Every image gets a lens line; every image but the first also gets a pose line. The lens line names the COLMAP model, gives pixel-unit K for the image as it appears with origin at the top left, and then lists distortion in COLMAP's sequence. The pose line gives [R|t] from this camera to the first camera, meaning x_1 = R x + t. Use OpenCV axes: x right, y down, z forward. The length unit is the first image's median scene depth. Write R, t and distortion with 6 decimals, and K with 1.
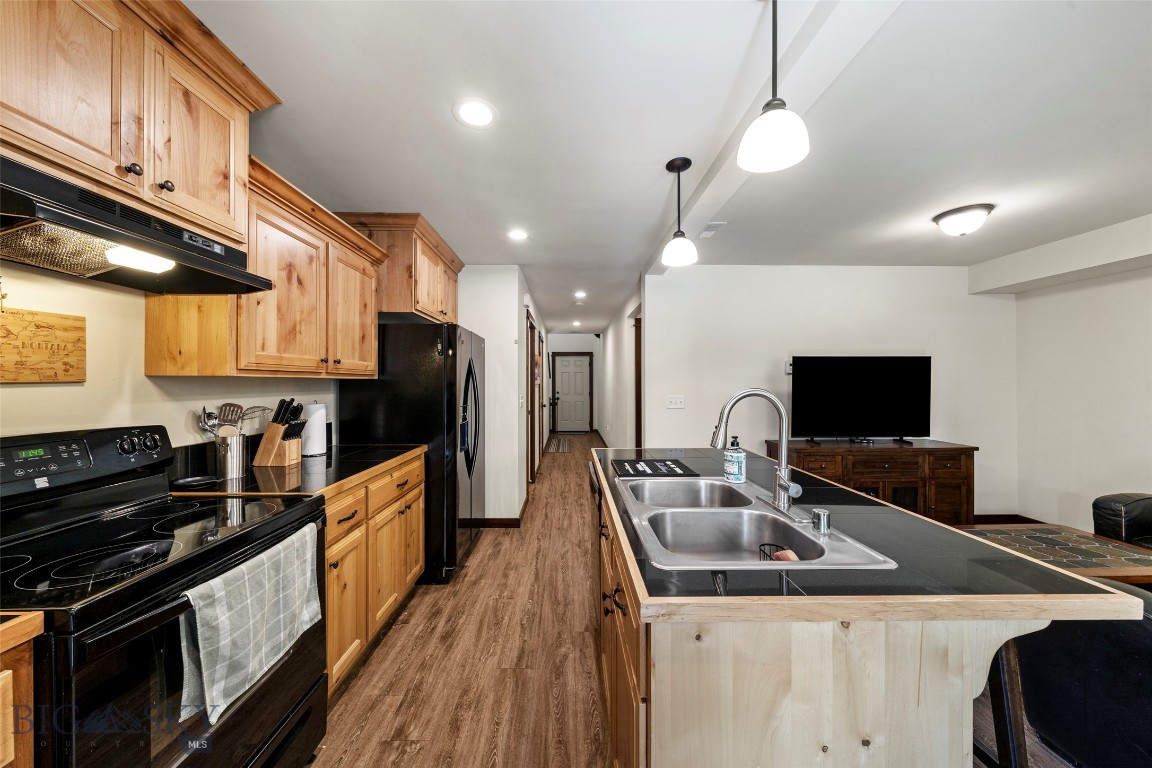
lens RADIAL K [[395.4, 0, 573.0], [0, 395.4, 380.9], [0, 0, 1]] dist [-0.006001, -0.000010]
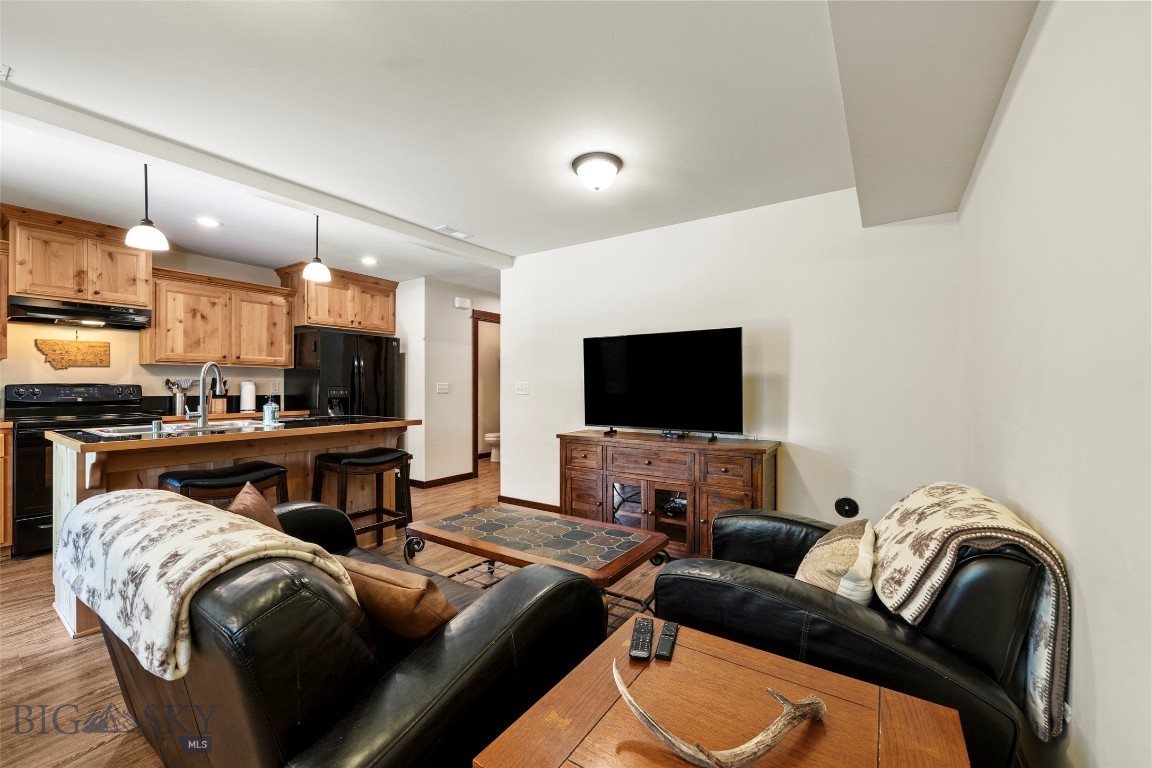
lens RADIAL K [[459.3, 0, 572.7], [0, 459.3, 384.1], [0, 0, 1]] dist [-0.000878, 0.000190]
pose [[0.816341, -0.001231, -0.577569, 1.620398], [0.000747, 0.999999, -0.001077, 0.066511], [0.577570, 0.000448, 0.816341, 0.142895]]
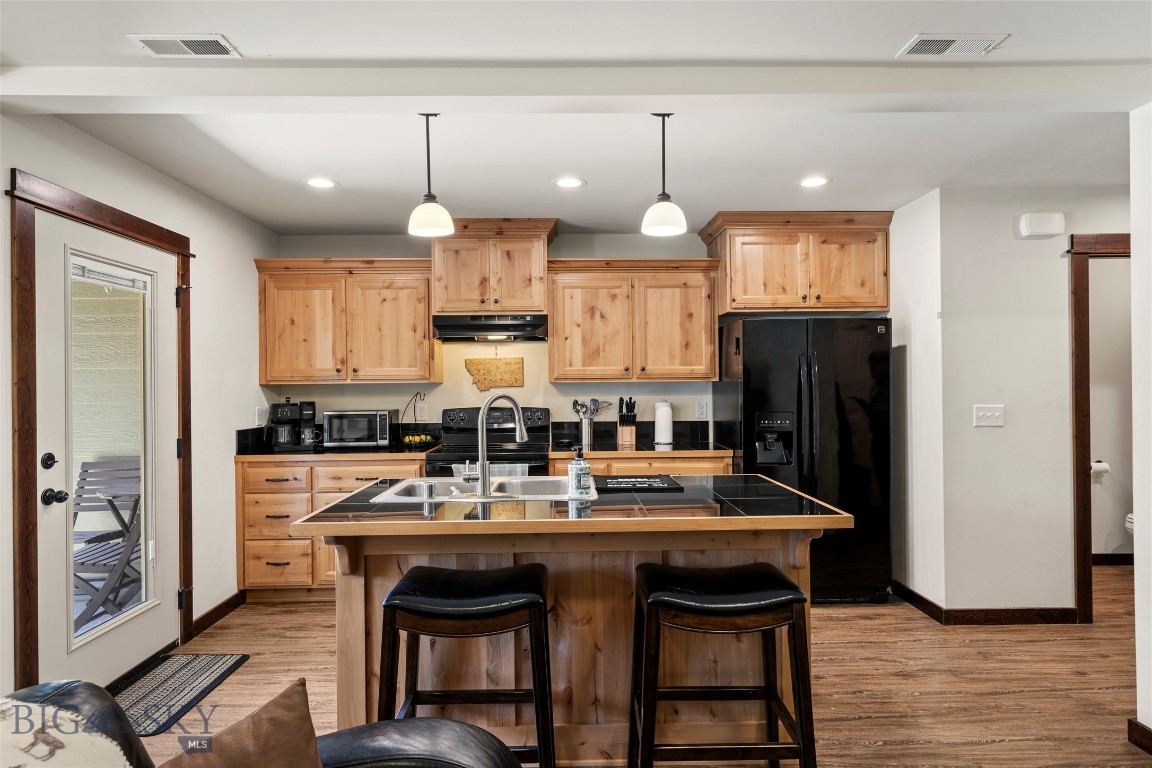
lens RADIAL K [[640.2, 0, 573.2], [0, 640.2, 383.6], [0, 0, 1]] dist [0.002035, 0.000222]
pose [[0.007622, -0.002042, -0.999969, 1.257504], [0.013341, 0.999909, -0.001940, -0.000310], [0.999882, -0.013326, 0.007648, 0.655017]]
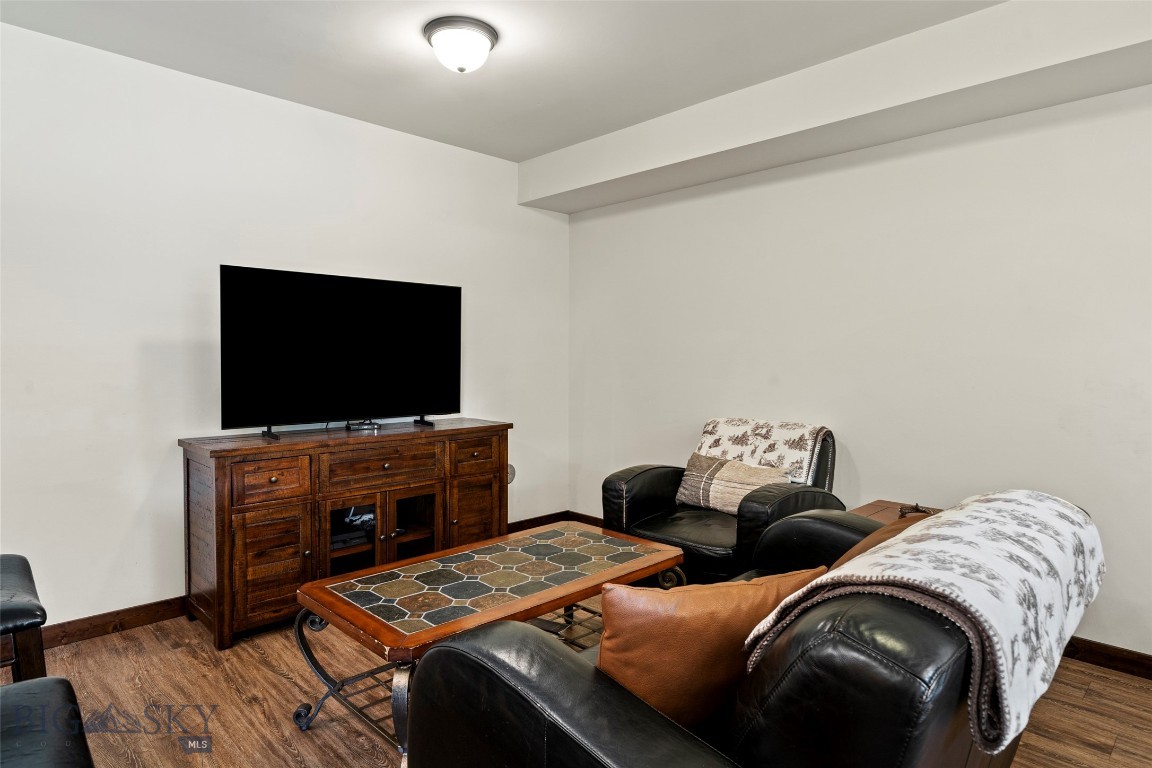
lens RADIAL K [[652.2, 0, 576.0], [0, 652.2, 384.0], [0, 0, 1]] dist [0.001106, -0.000259]
pose [[0.724246, -0.024493, 0.689107, 0.440339], [-0.007421, 0.999034, 0.043308, 0.067272], [-0.689502, -0.036480, 0.723364, 0.143798]]
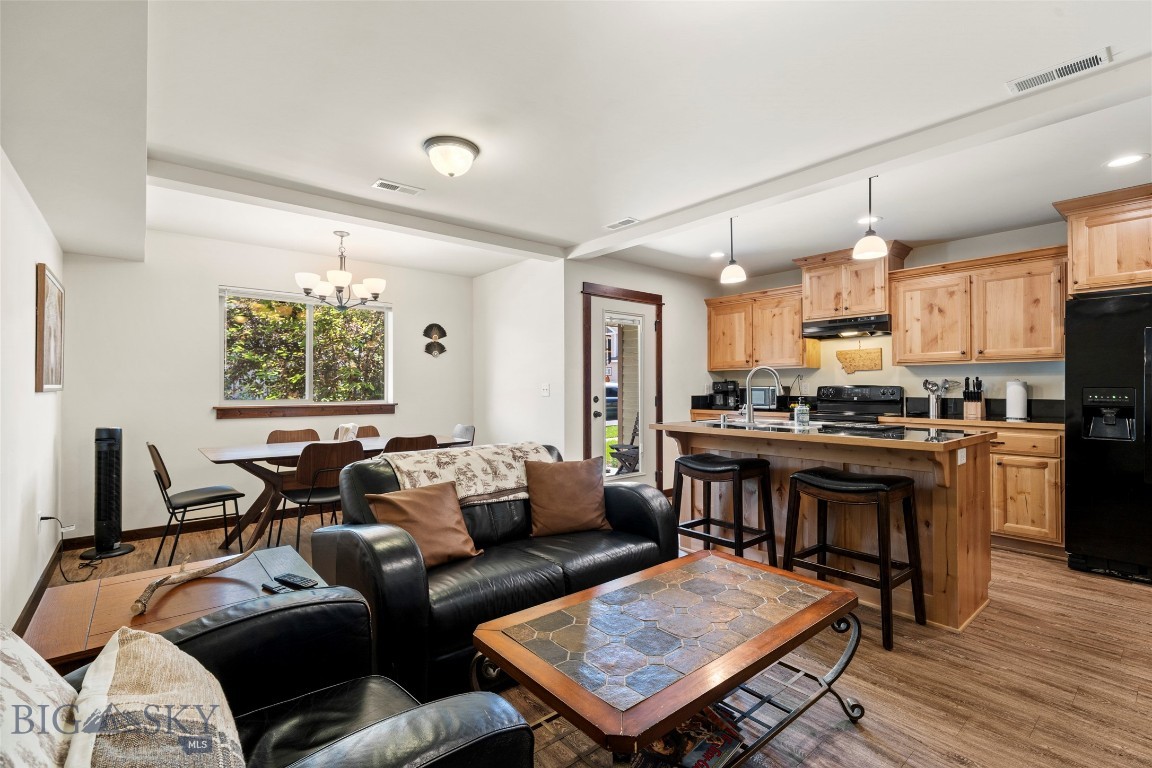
lens RADIAL K [[516.3, 0, 576.0], [0, 516.3, 384.0], [0, 0, 1]] dist [0.003489, -0.000107]
pose [[-0.772286, -0.001274, -0.635274, 1.556946], [0.005682, 0.999944, -0.008913, 0.068684], [0.635250, -0.010493, -0.772235, 1.321924]]
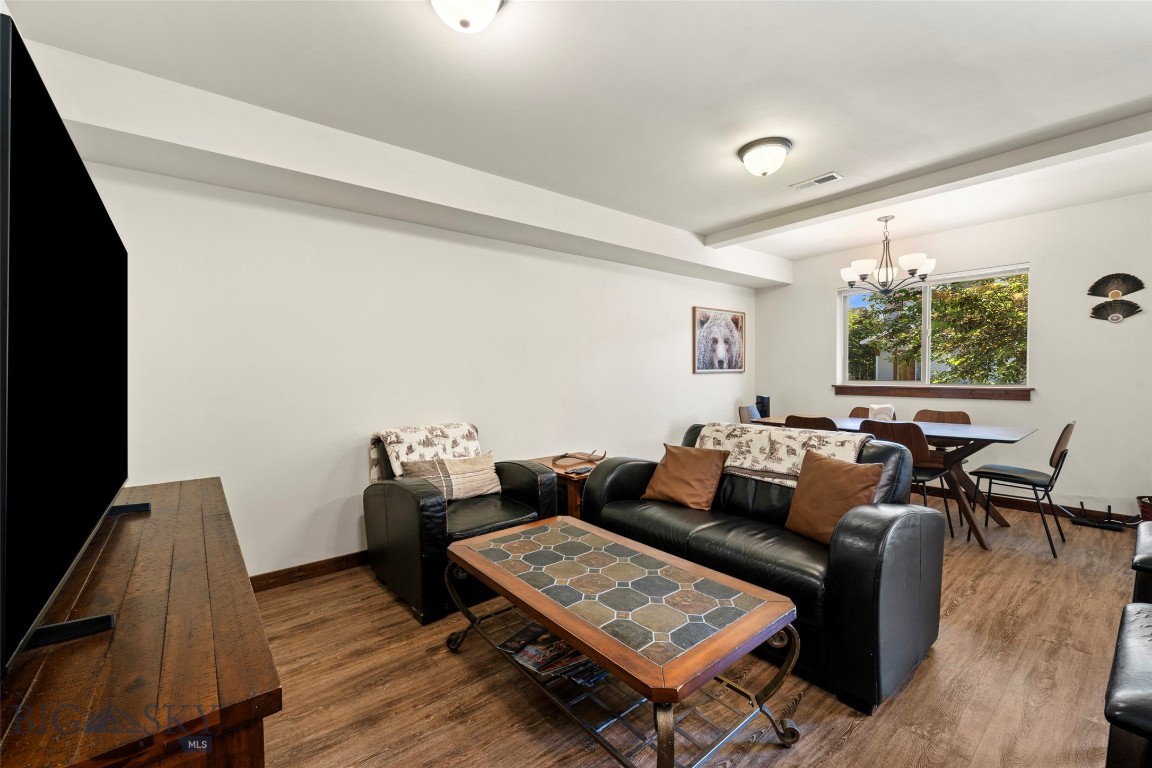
lens RADIAL K [[470.7, 0, 576.0], [0, 470.7, 384.0], [0, 0, 1]] dist [0.007476, 0.000045]
pose [[-0.622078, -0.011642, 0.782869, 0.462267], [0.006495, 0.999778, 0.020028, 0.070830], [-0.782928, 0.017543, -0.621865, 1.333089]]
